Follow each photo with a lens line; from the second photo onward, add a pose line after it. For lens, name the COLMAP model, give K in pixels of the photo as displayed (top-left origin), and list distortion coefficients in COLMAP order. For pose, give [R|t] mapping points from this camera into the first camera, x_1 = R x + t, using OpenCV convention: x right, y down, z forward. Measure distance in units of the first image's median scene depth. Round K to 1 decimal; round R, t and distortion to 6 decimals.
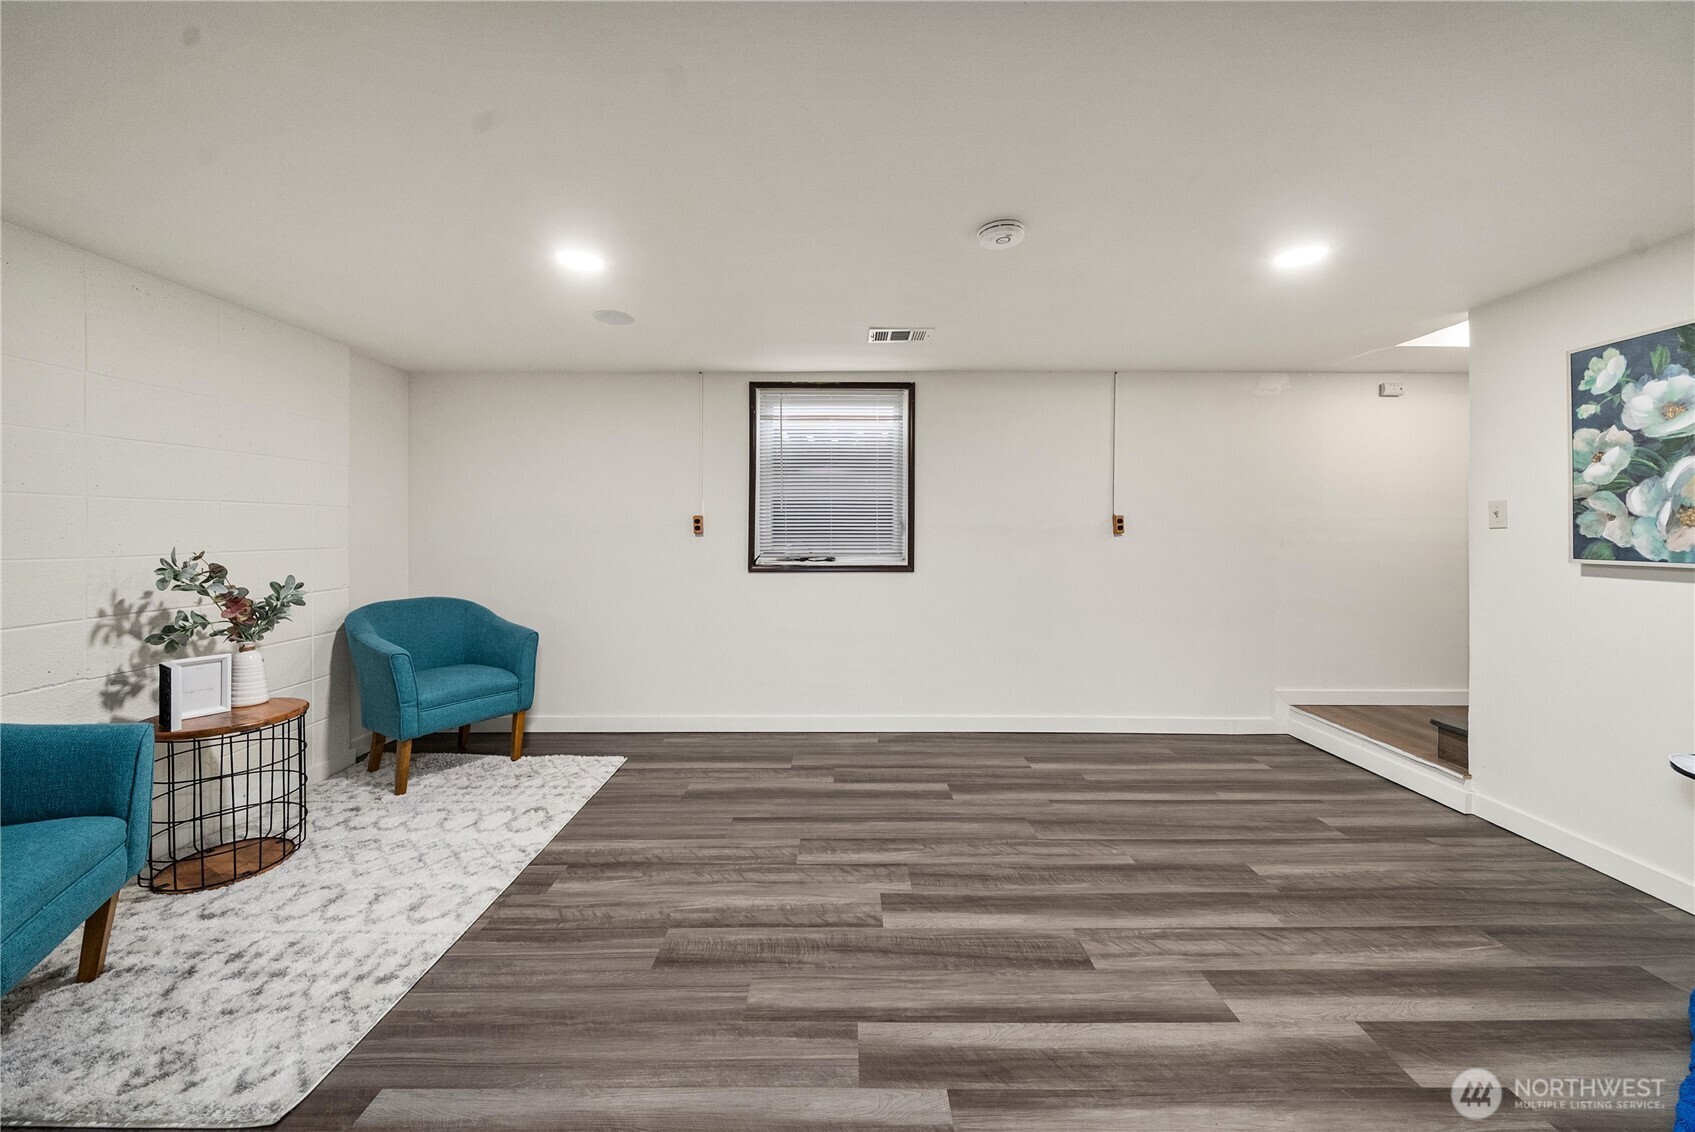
lens RADIAL K [[616.8, 0, 848.4], [0, 616.8, 529.4], [0, 0, 1]] dist [-0.007631, -0.000227]
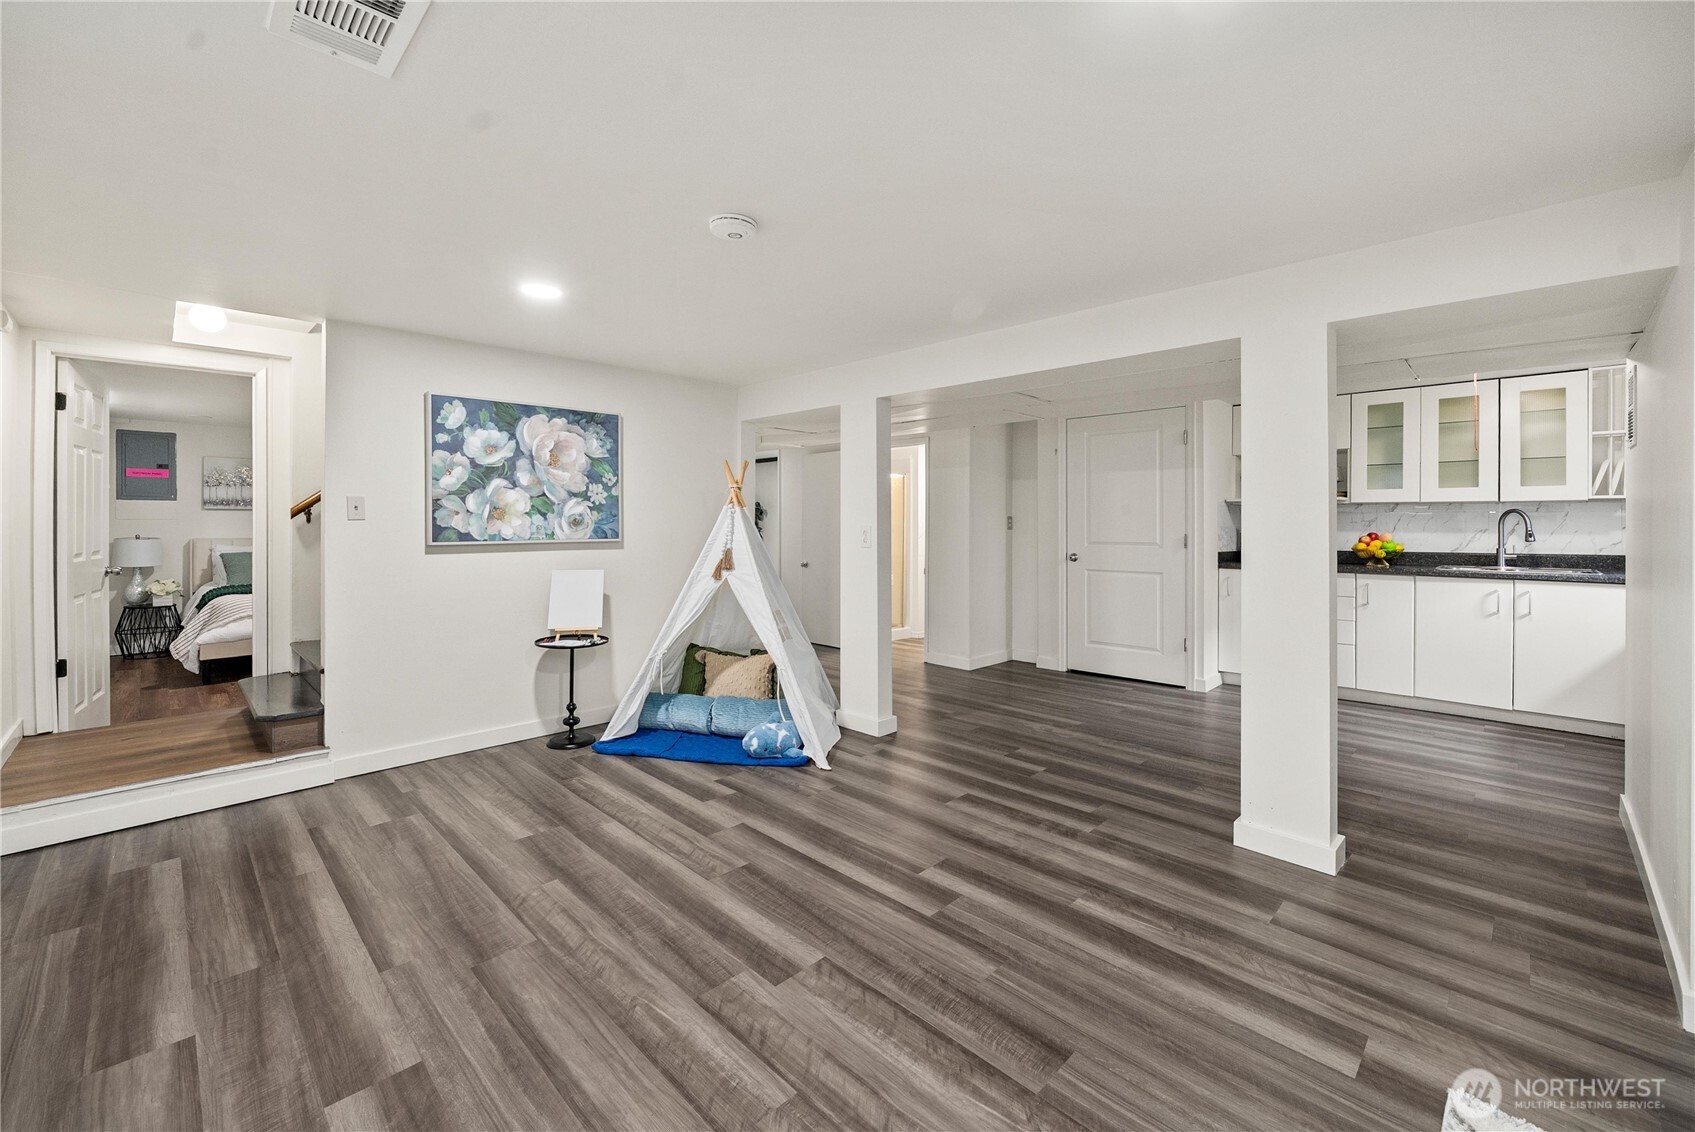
lens RADIAL K [[694.7, 0, 832.6], [0, 694.7, 526.4], [0, 0, 1]] dist [-0.003064, -0.000065]
pose [[-0.697284, -0.008151, 0.716748, -0.635920], [-0.003450, 0.999962, 0.008015, -0.004091], [-0.716786, 0.003116, -0.697286, 1.579017]]
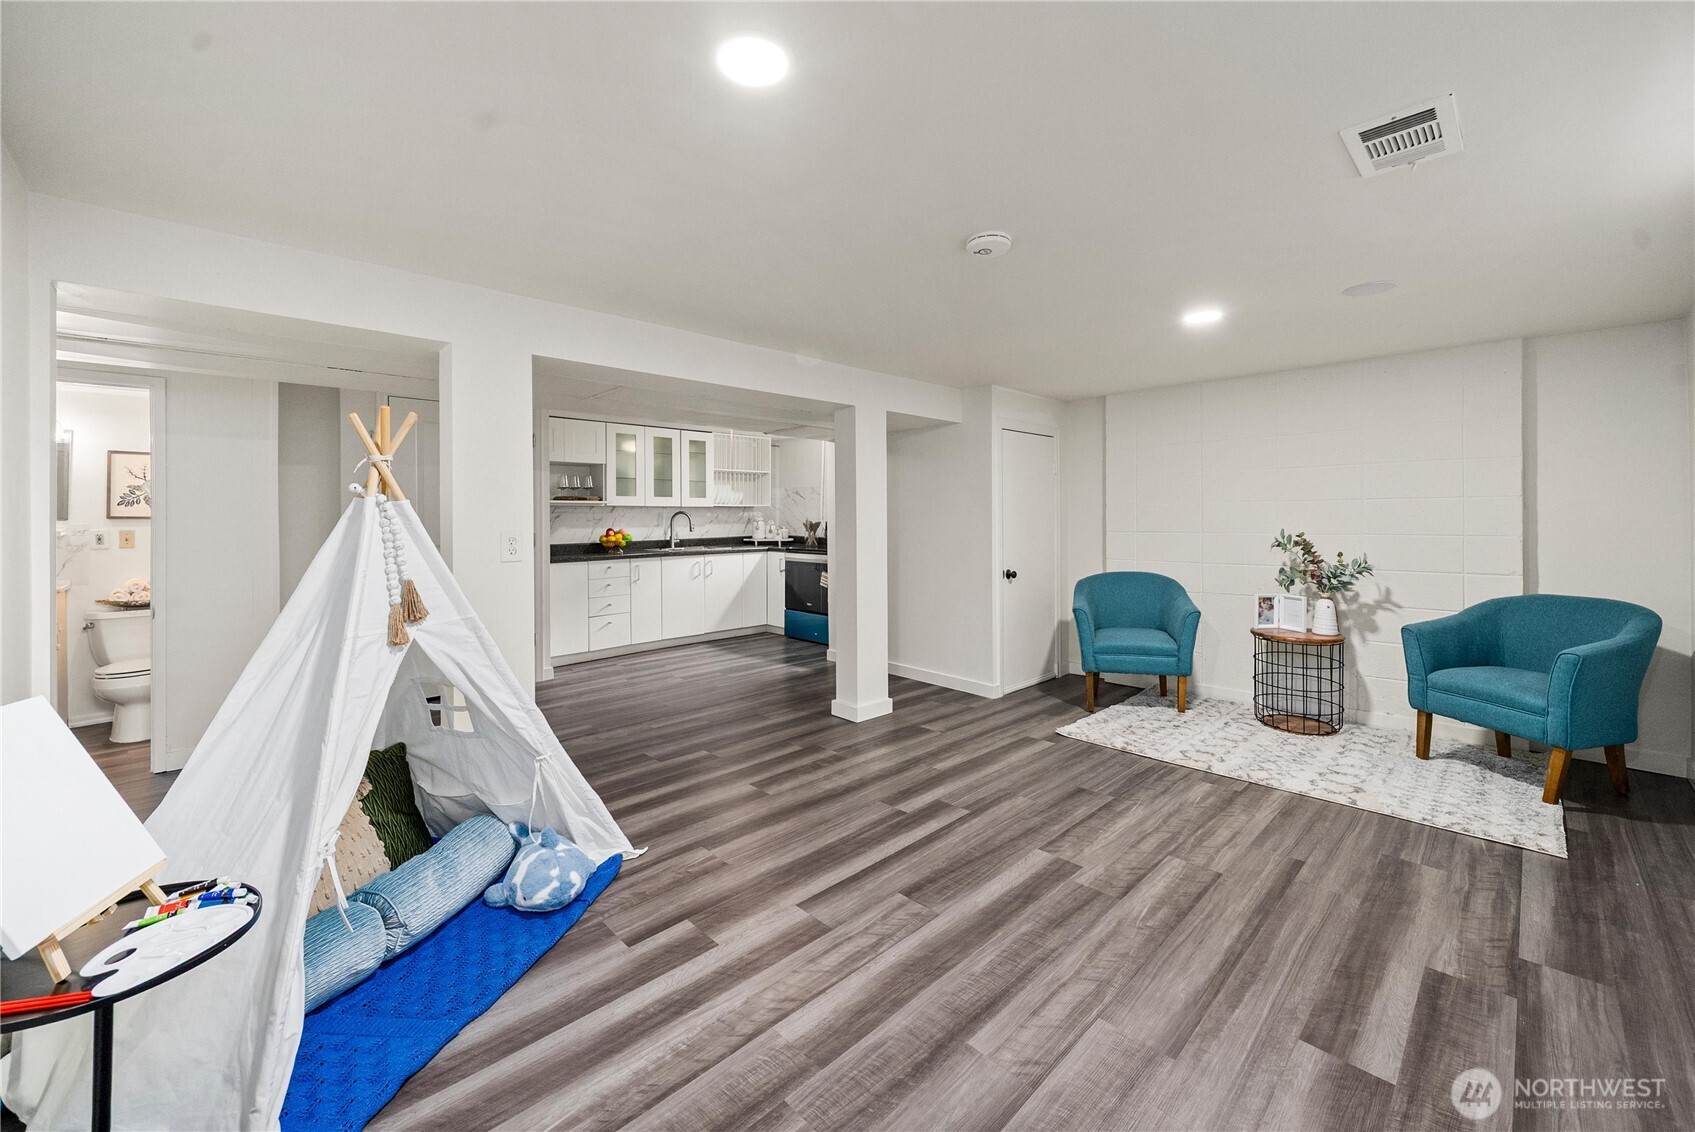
lens RADIAL K [[672.0, 0, 854.1], [0, 672.0, 519.8], [0, 0, 1]] dist [-0.008517, -0.000143]
pose [[-0.716212, 0.006530, -0.697852, 1.144023], [0.005901, 0.999977, 0.003302, -0.011373], [0.697857, -0.001753, -0.716235, 1.565676]]
